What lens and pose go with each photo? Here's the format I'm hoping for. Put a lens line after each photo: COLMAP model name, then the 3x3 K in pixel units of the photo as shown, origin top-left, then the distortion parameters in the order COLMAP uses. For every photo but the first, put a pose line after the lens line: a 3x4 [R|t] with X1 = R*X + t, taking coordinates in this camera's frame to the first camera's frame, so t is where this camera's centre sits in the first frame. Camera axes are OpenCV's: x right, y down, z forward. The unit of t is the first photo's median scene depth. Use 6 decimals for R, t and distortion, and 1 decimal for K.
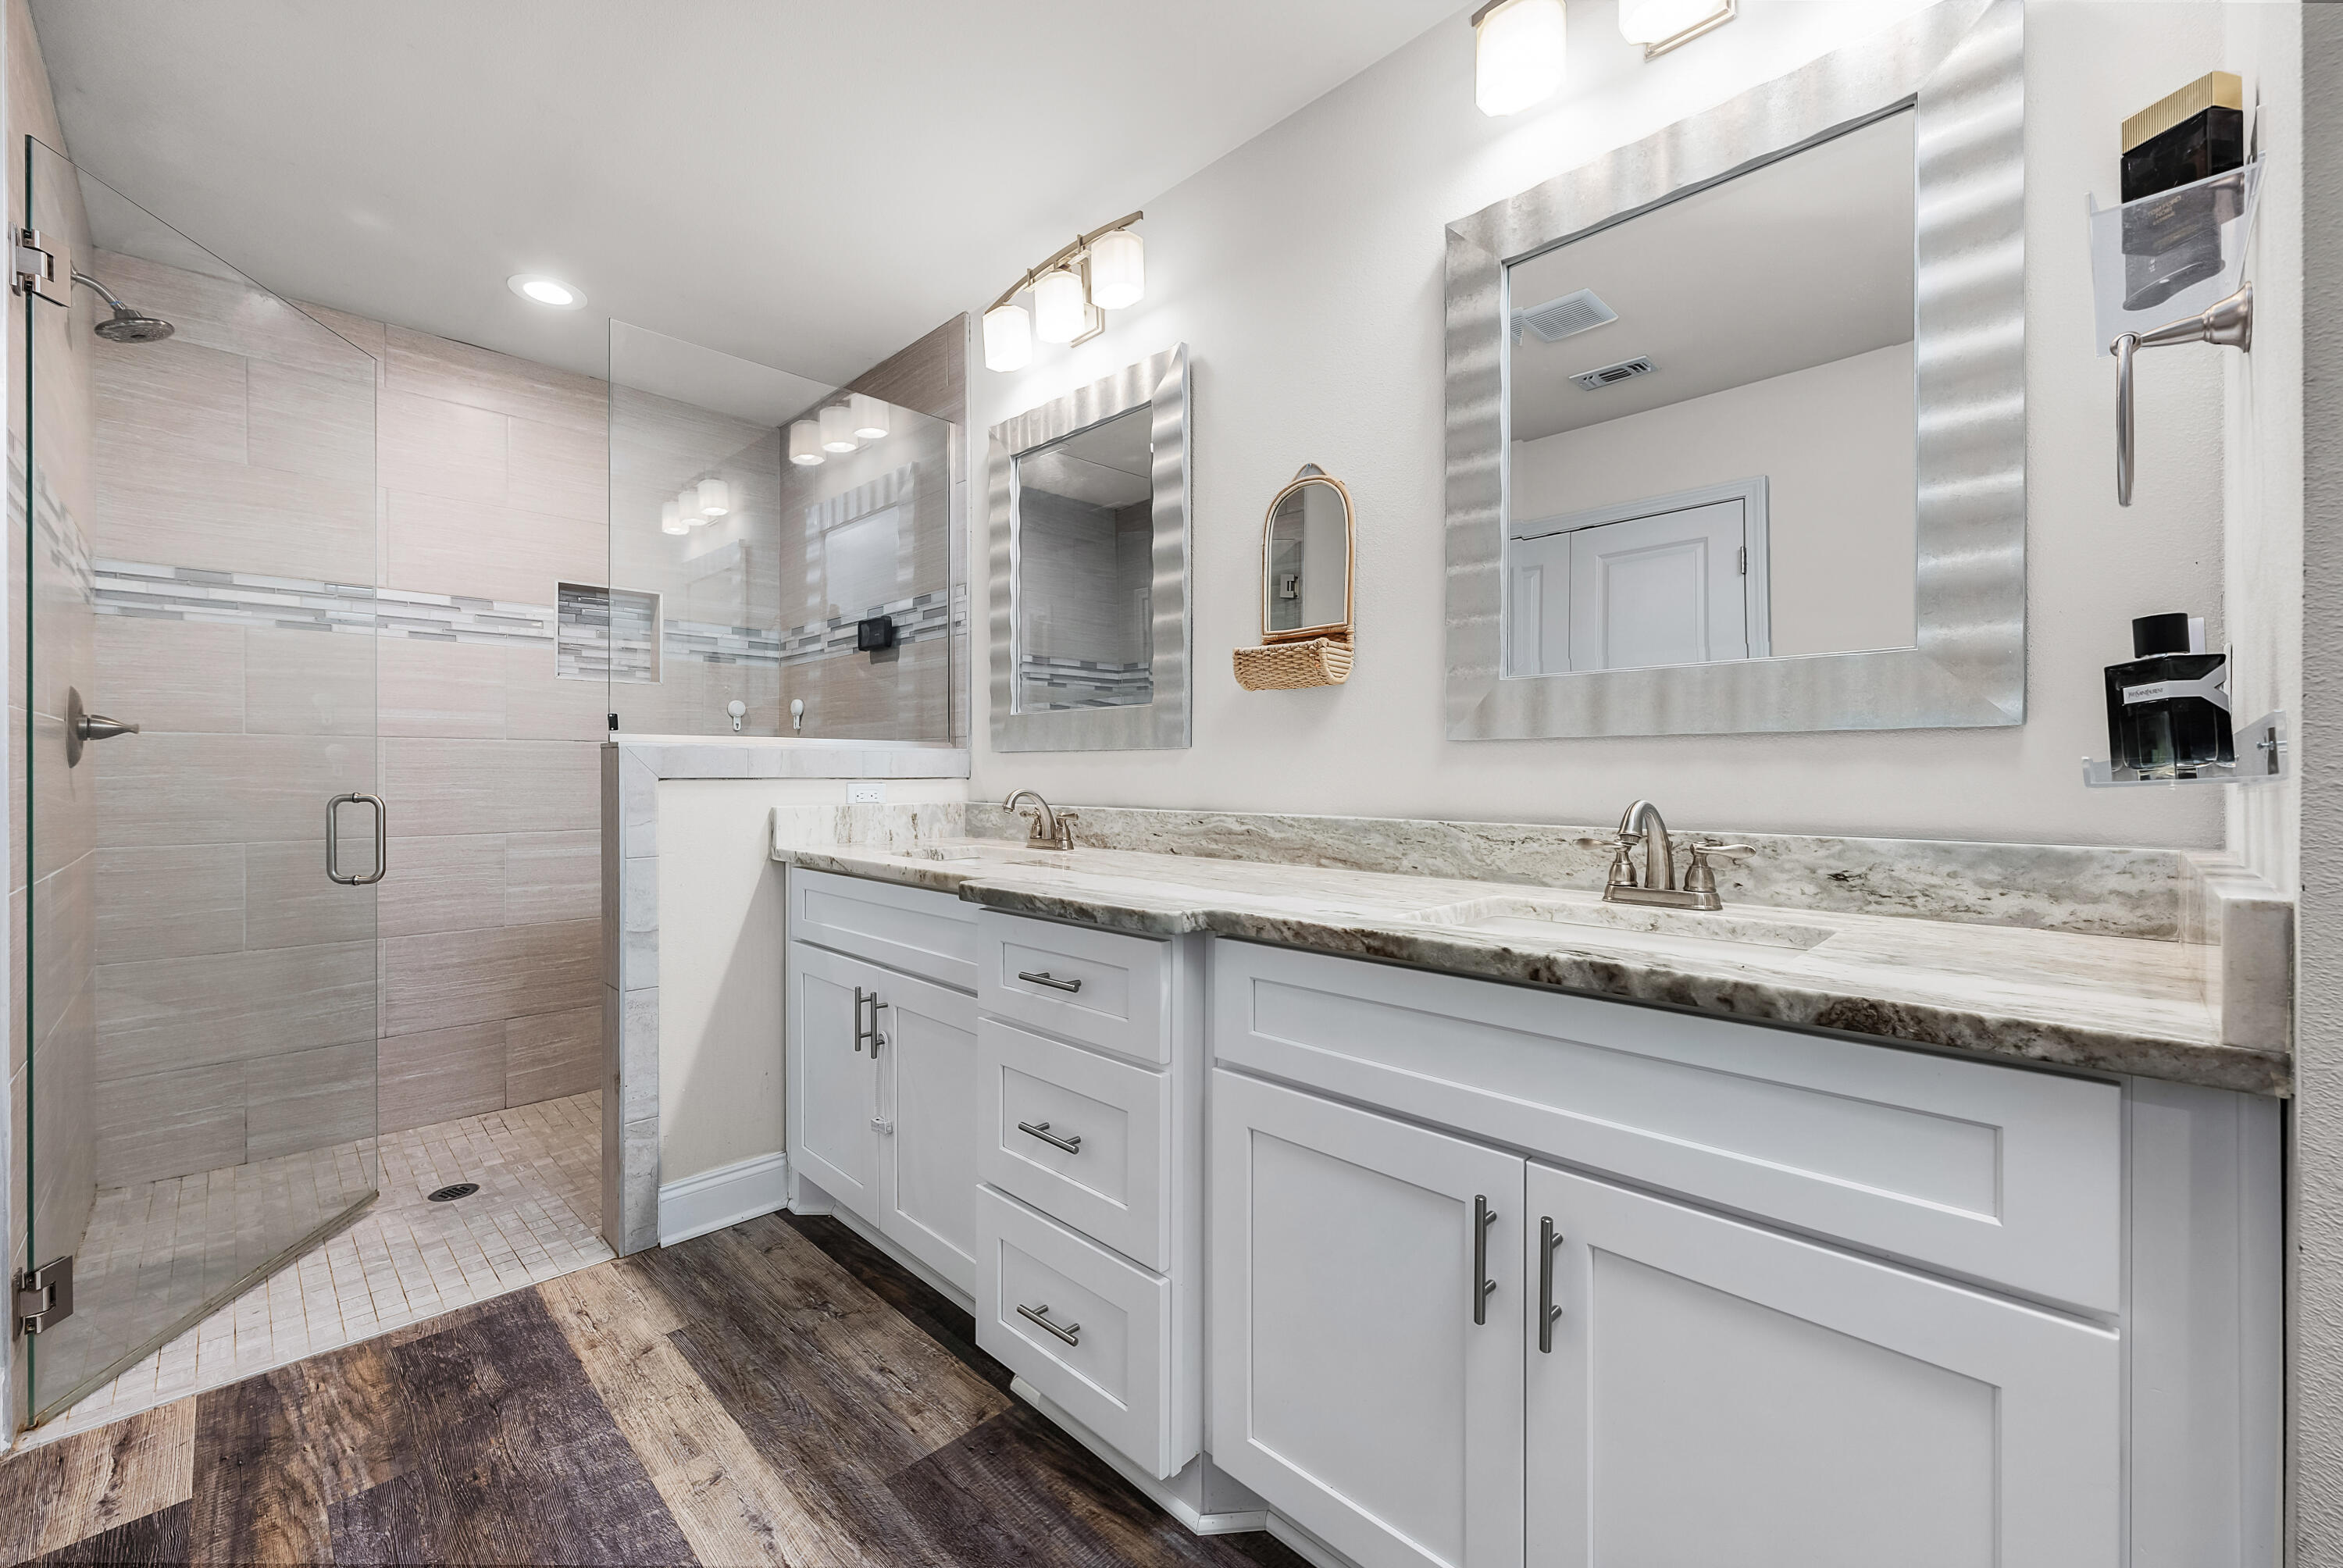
lens RADIAL K [[936.8, 0, 1173.3], [0, 936.8, 779.0], [0, 0, 1]] dist [-0.000620, -0.000028]
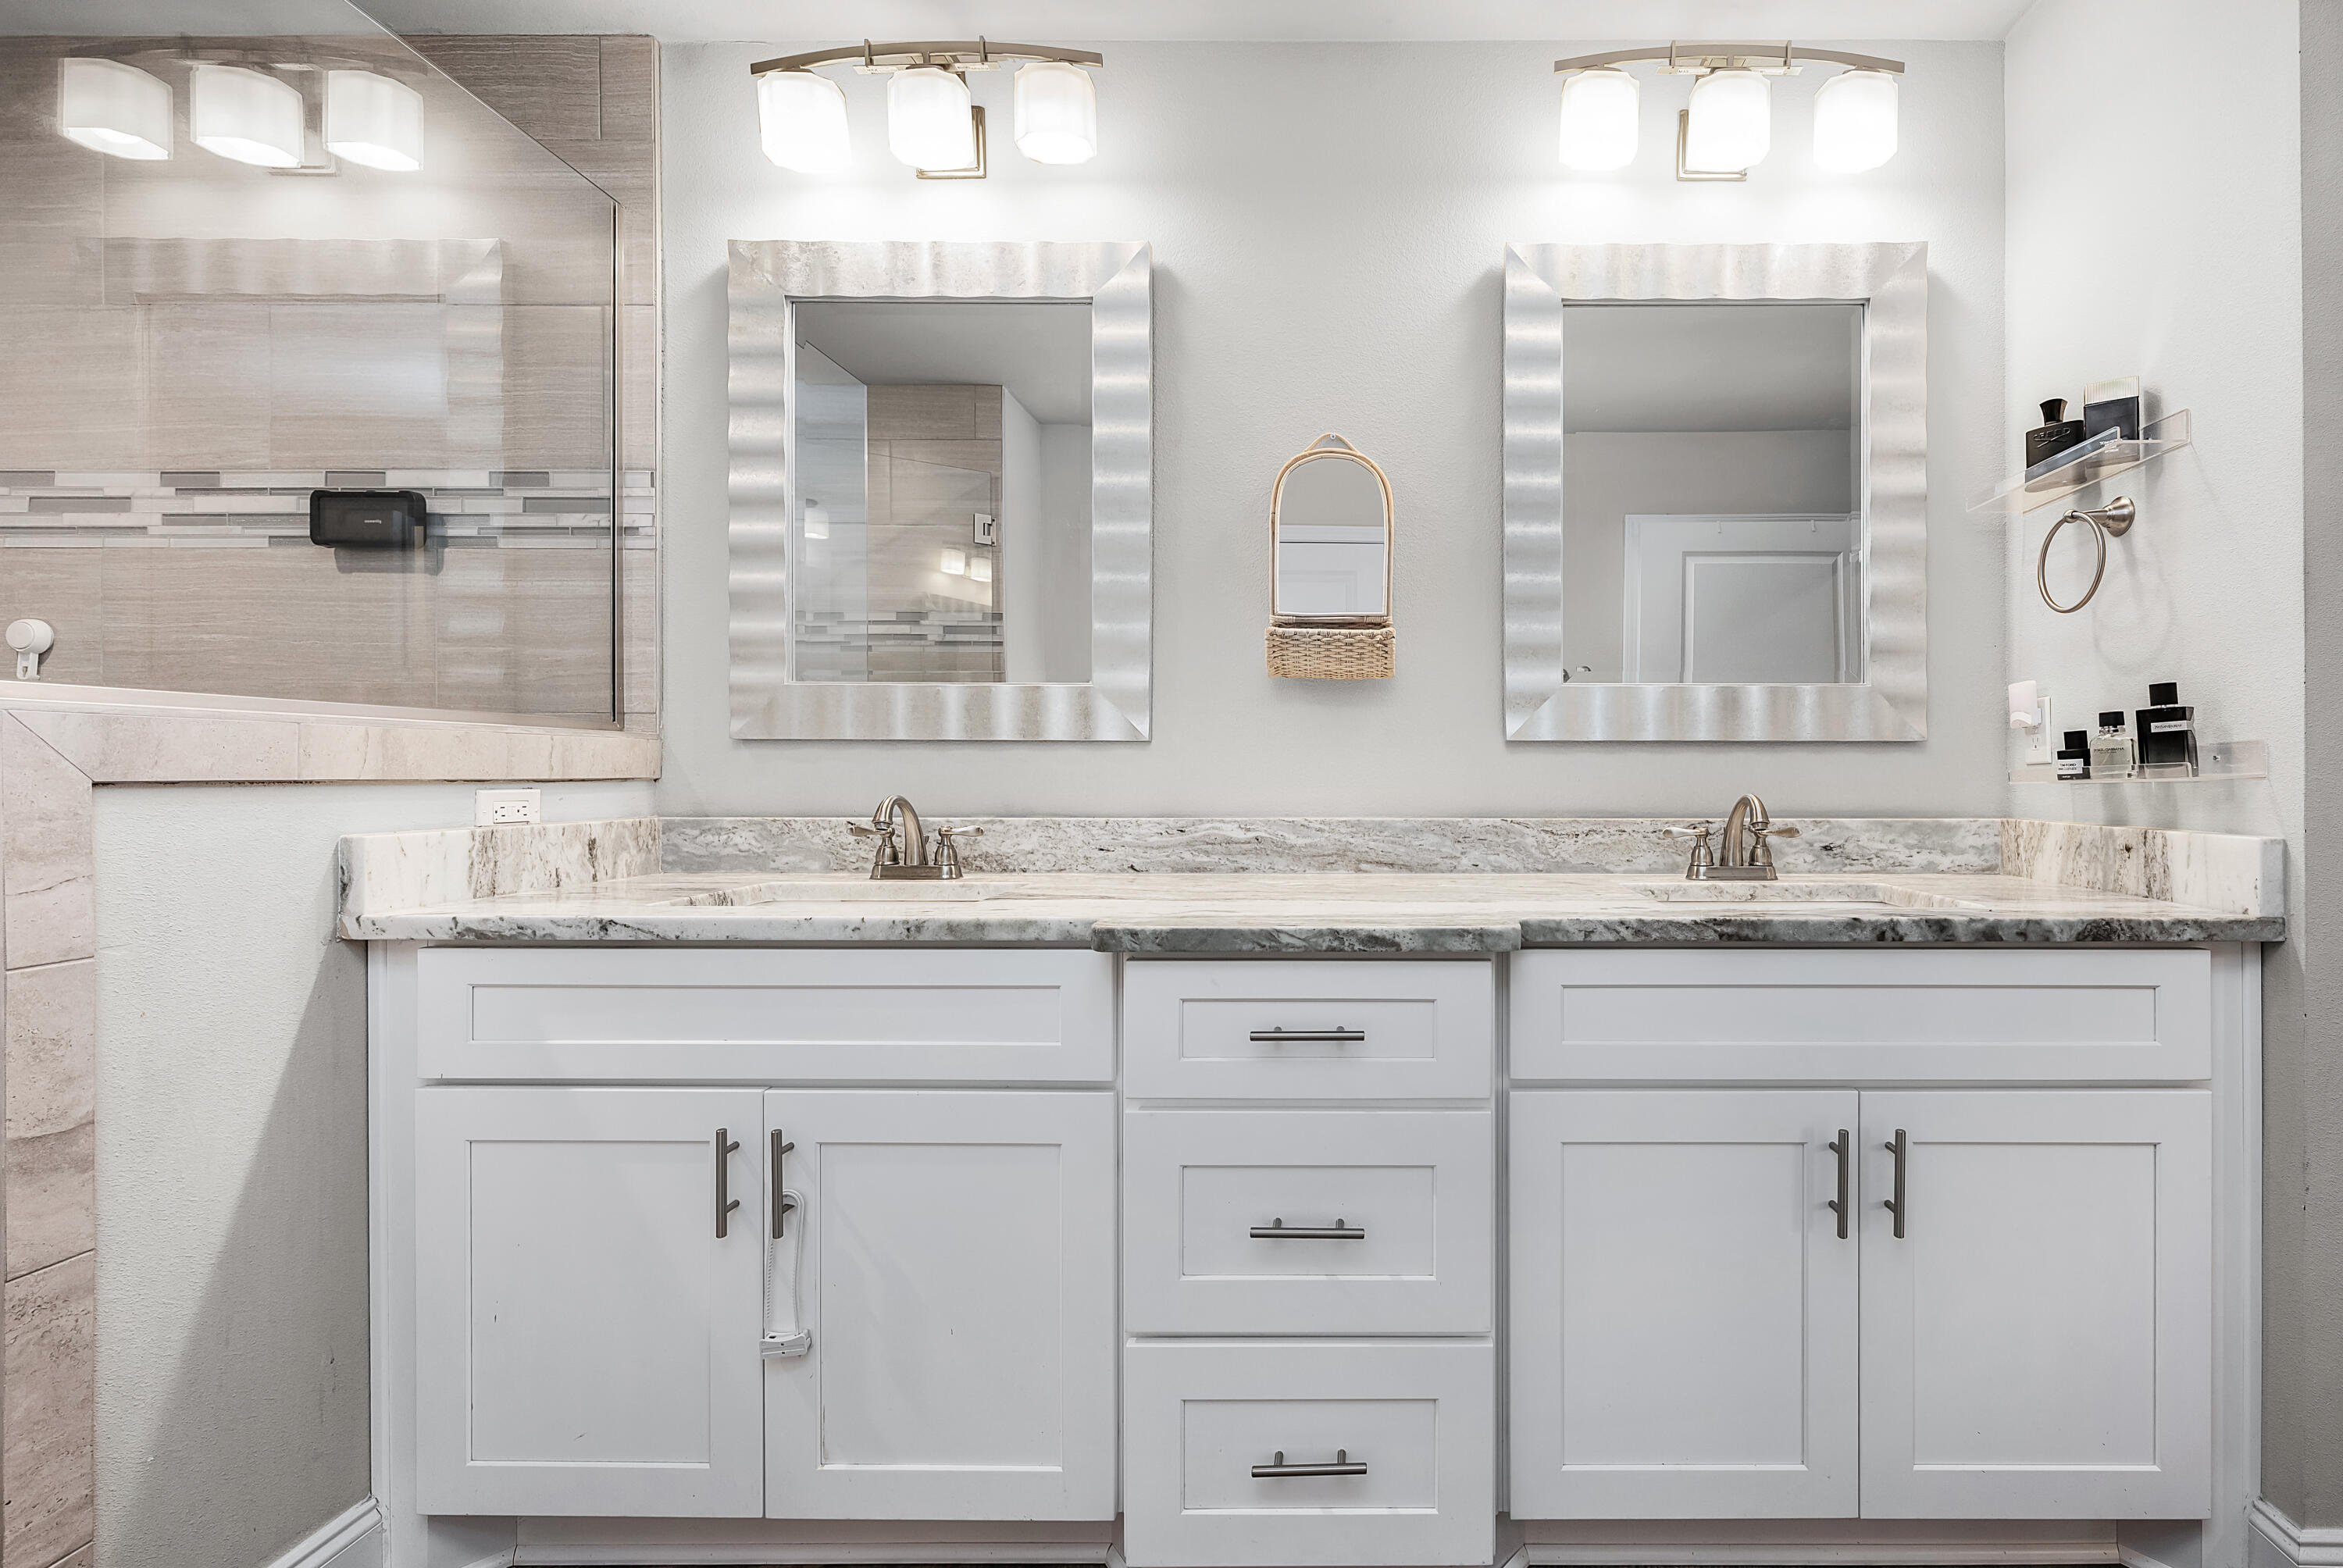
lens RADIAL K [[1060.4, 0, 1171.5], [0, 1060.4, 784.0], [0, 0, 1]] dist [-0.001434, -0.000423]
pose [[0.713629, -0.006153, 0.700497, -0.848819], [0.003409, 0.999980, 0.005309, -0.000779], [-0.700515, -0.001401, 0.713636, 0.448576]]
